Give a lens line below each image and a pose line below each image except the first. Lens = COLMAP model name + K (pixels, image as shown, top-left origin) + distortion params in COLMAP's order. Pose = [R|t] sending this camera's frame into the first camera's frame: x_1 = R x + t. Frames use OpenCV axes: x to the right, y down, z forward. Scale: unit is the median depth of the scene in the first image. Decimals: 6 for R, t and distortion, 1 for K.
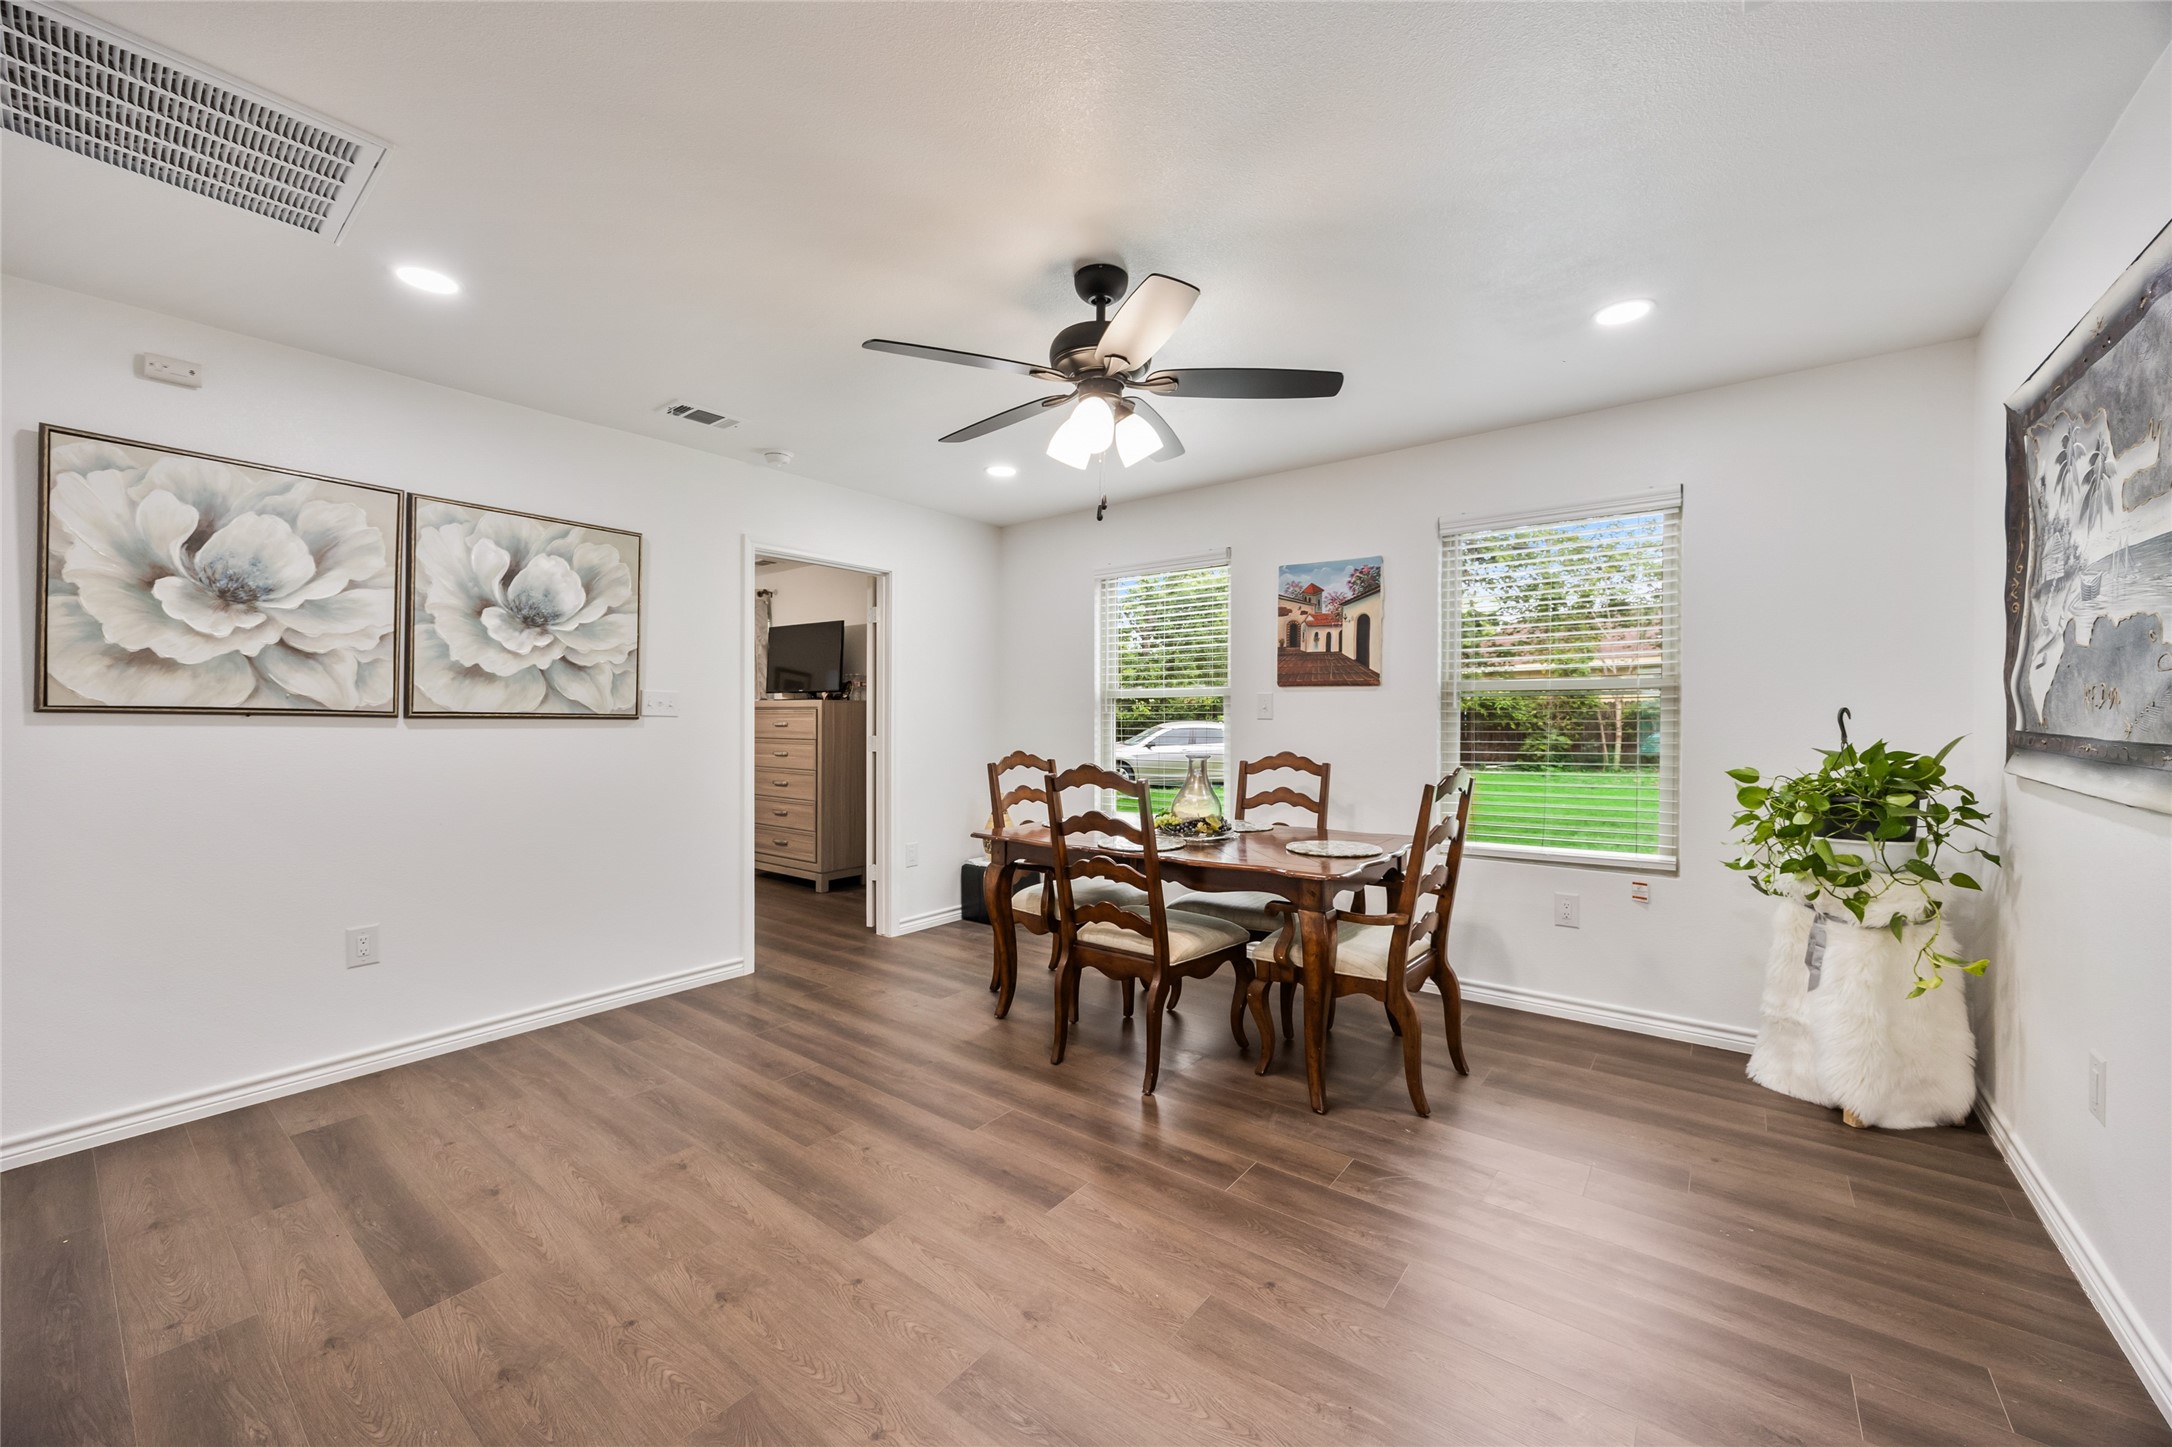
lens RADIAL K [[832.7, 0, 1091.8], [0, 832.7, 721.8], [0, 0, 1]] dist [-0.000367, -0.000052]
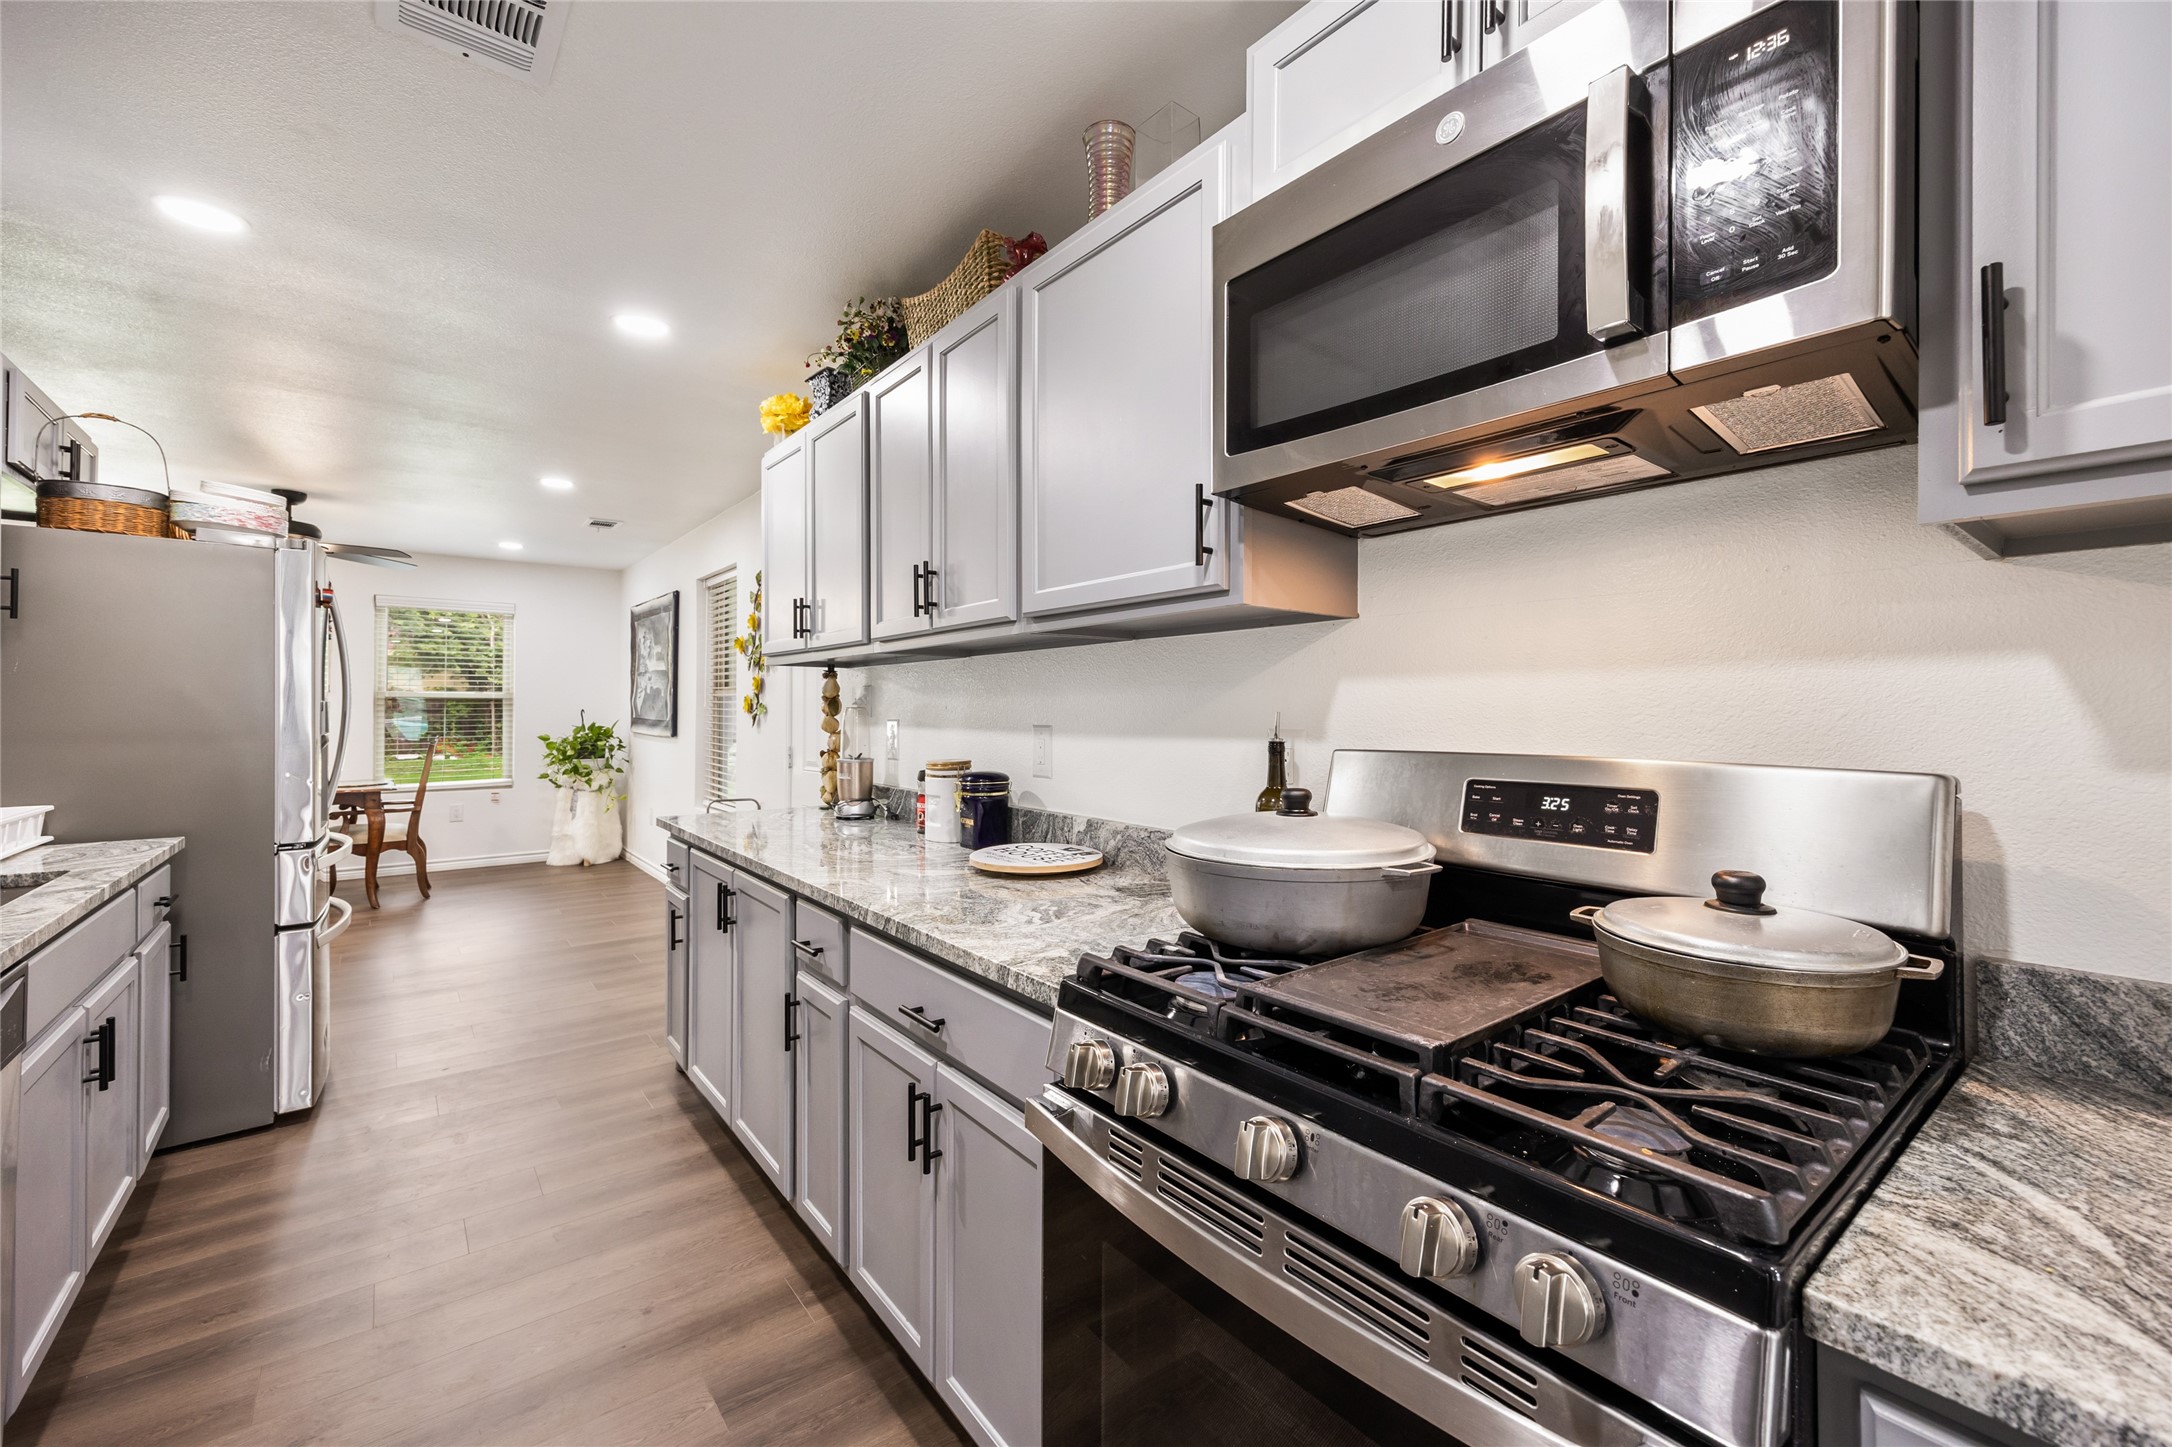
lens RADIAL K [[879.8, 0, 1085.2], [0, 879.8, 708.8], [0, 0, 1]] dist [0.011744, -0.001060]
pose [[0.246302, 0.007370, 0.969165, -1.438252], [0.005709, 0.999943, -0.009055, 0.015547], [-0.969176, 0.007763, 0.246246, -1.247310]]
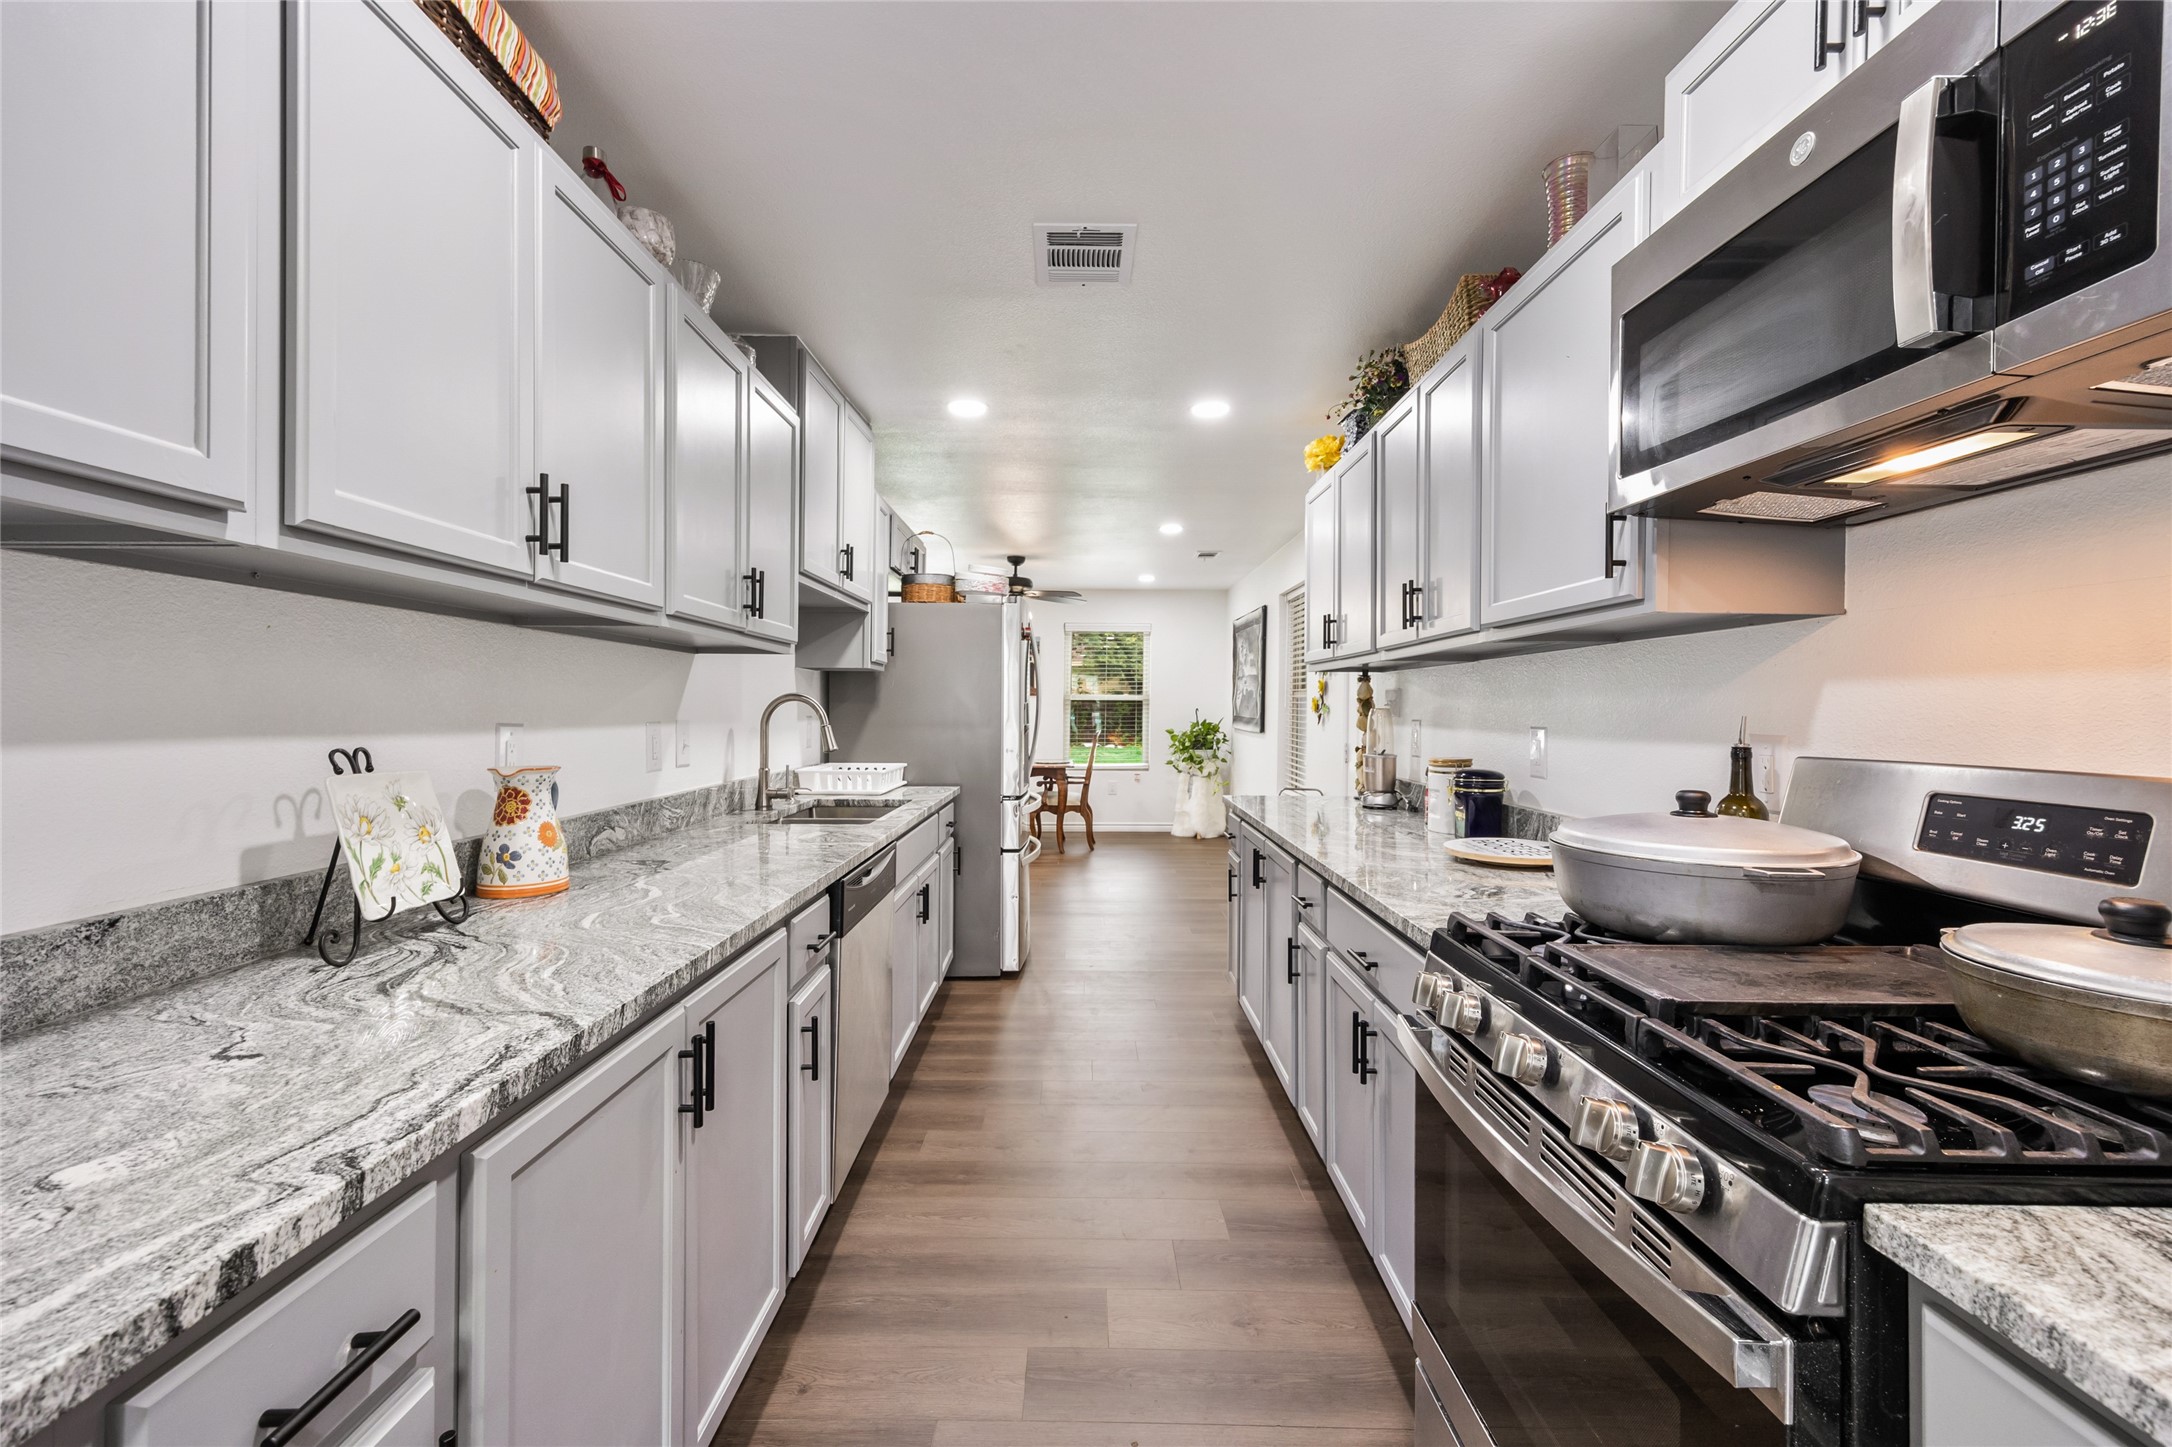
lens RADIAL K [[879.8, 0, 1085.2], [0, 879.8, 708.8], [0, 0, 1]] dist [0.011744, -0.001060]
pose [[0.789718, 0.009083, 0.613403, -1.512264], [-0.004921, 0.999952, -0.008472, 0.015169], [-0.613451, 0.003672, 0.789725, -1.404772]]
